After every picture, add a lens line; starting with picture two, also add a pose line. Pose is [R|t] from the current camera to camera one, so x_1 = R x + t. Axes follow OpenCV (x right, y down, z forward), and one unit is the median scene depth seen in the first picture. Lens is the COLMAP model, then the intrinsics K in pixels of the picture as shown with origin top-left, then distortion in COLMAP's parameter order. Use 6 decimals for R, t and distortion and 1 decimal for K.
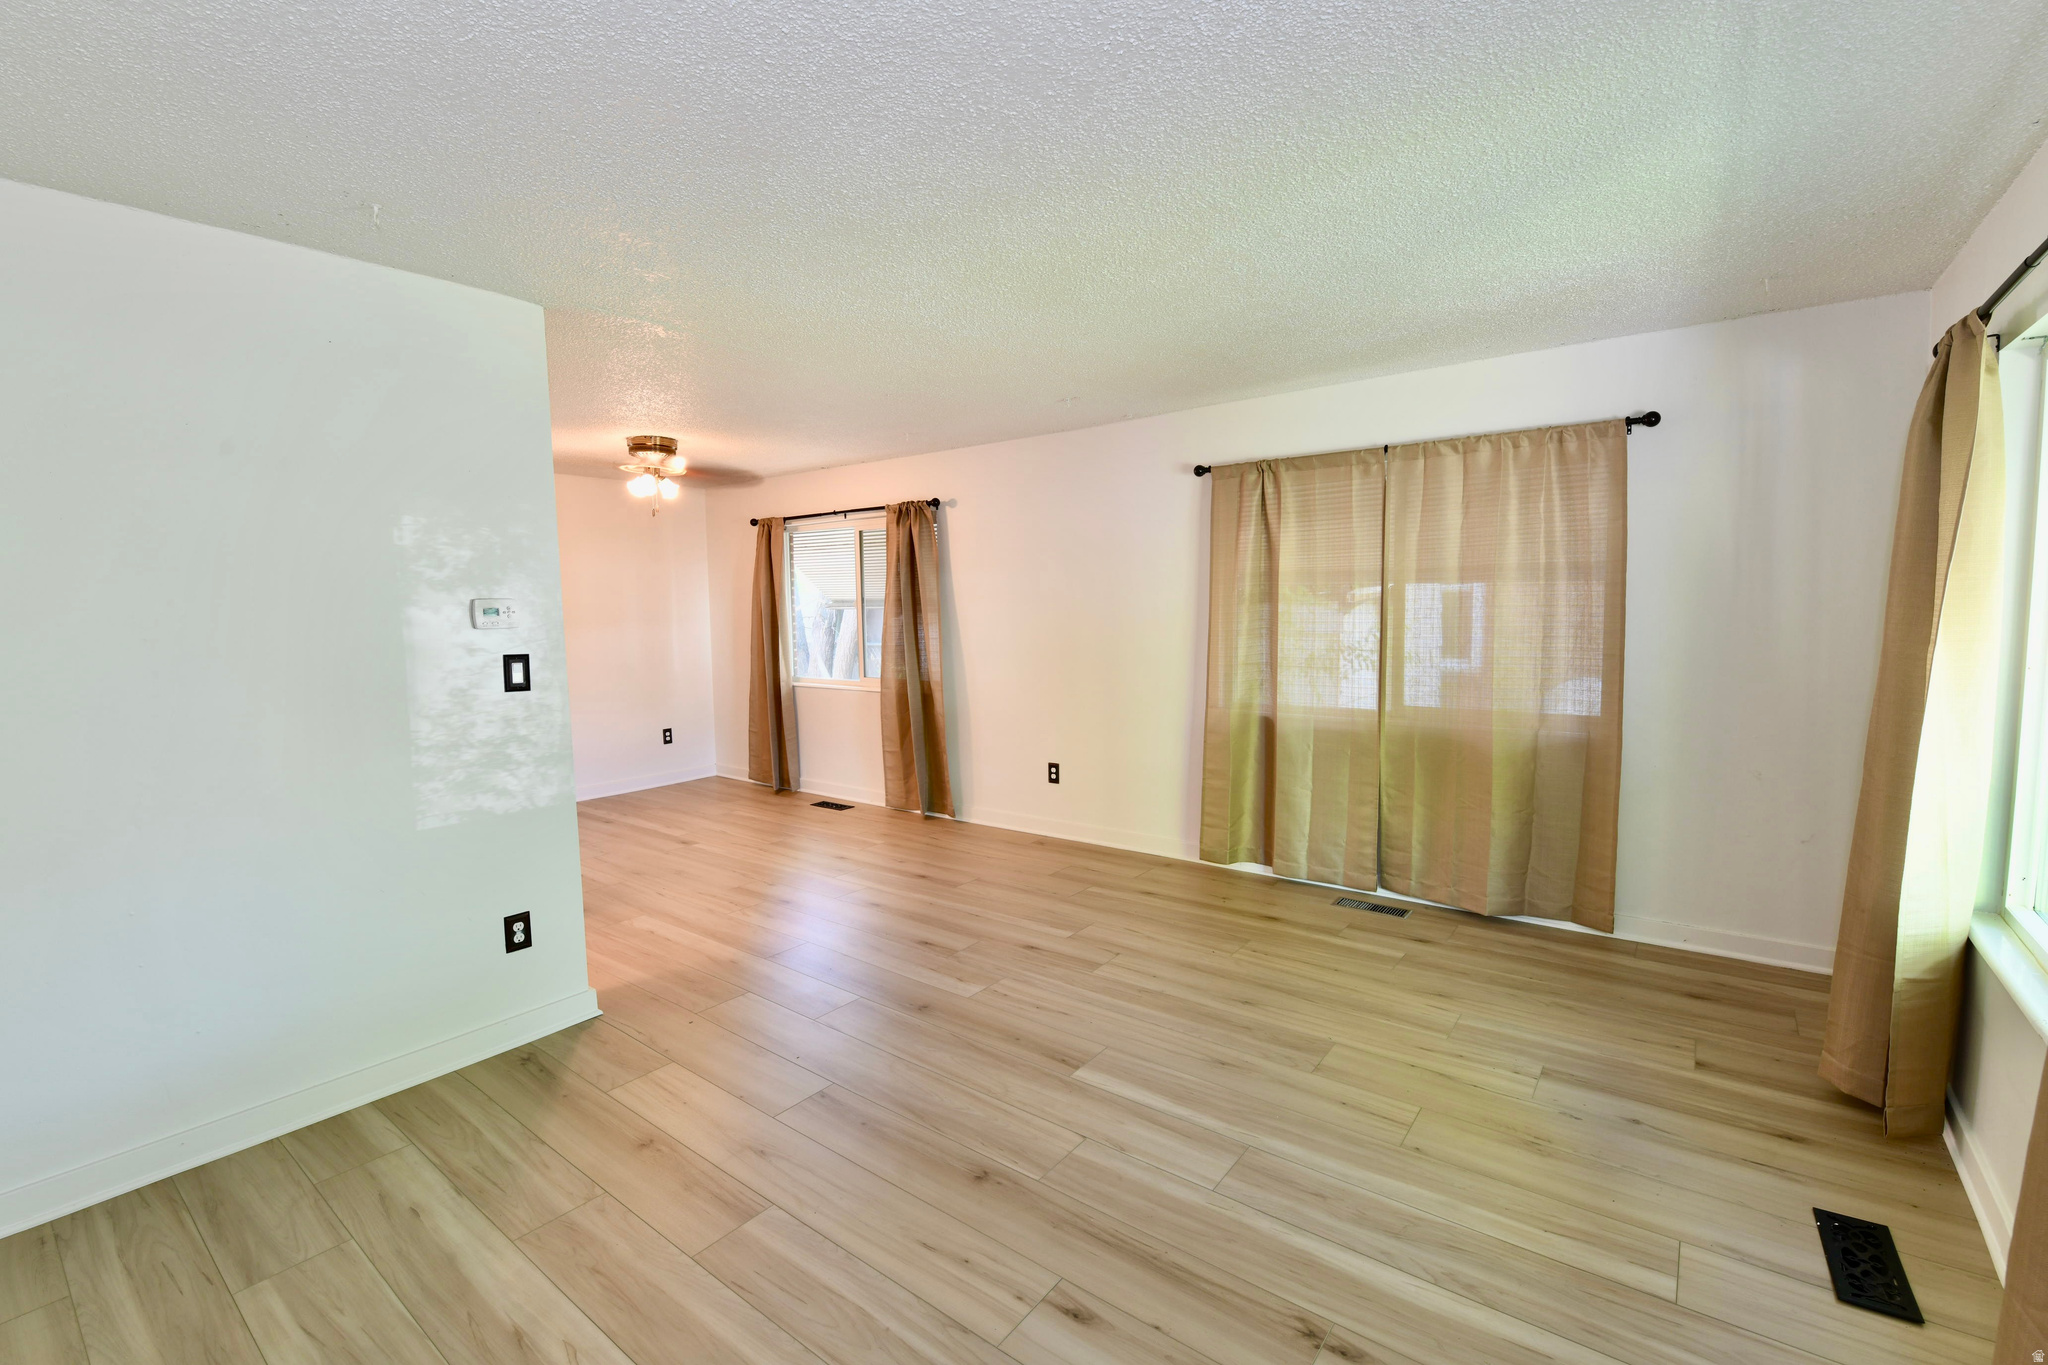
lens RADIAL K [[886.5, 0, 1023.3], [0, 886.5, 675.6], [0, 0, 1]] dist [-0.003067, -0.009730]
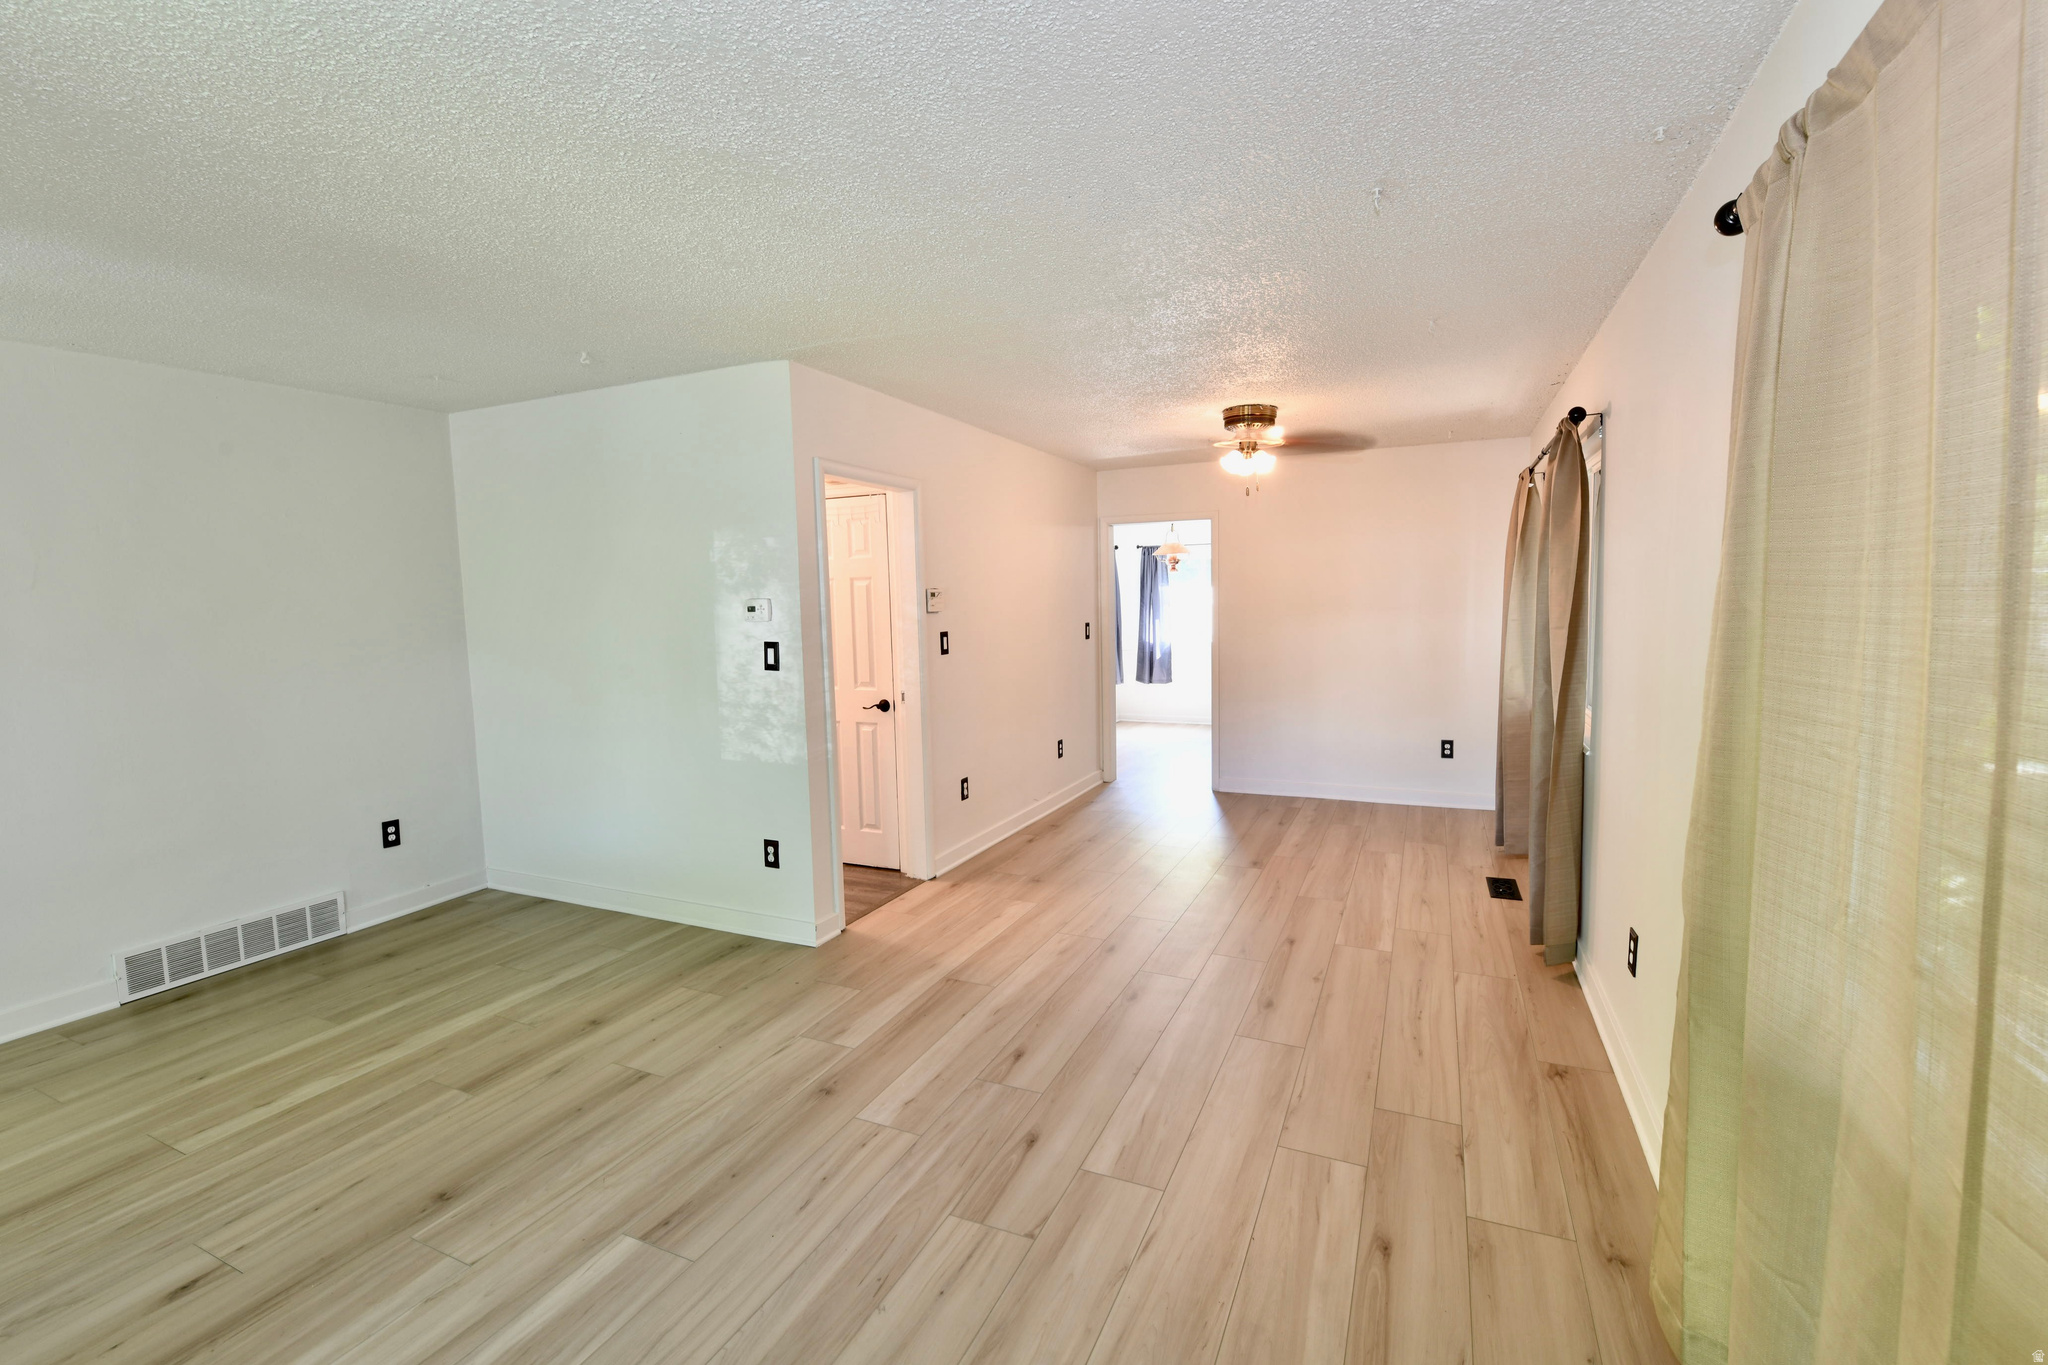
lens RADIAL K [[886.5, 0, 1023.3], [0, 886.5, 675.6], [0, 0, 1]] dist [-0.003067, -0.009730]
pose [[0.224366, 0.093892, -0.969971, 0.780557], [-0.066170, 0.994518, 0.080963, -0.105422], [0.972256, 0.046017, 0.229349, 1.082111]]
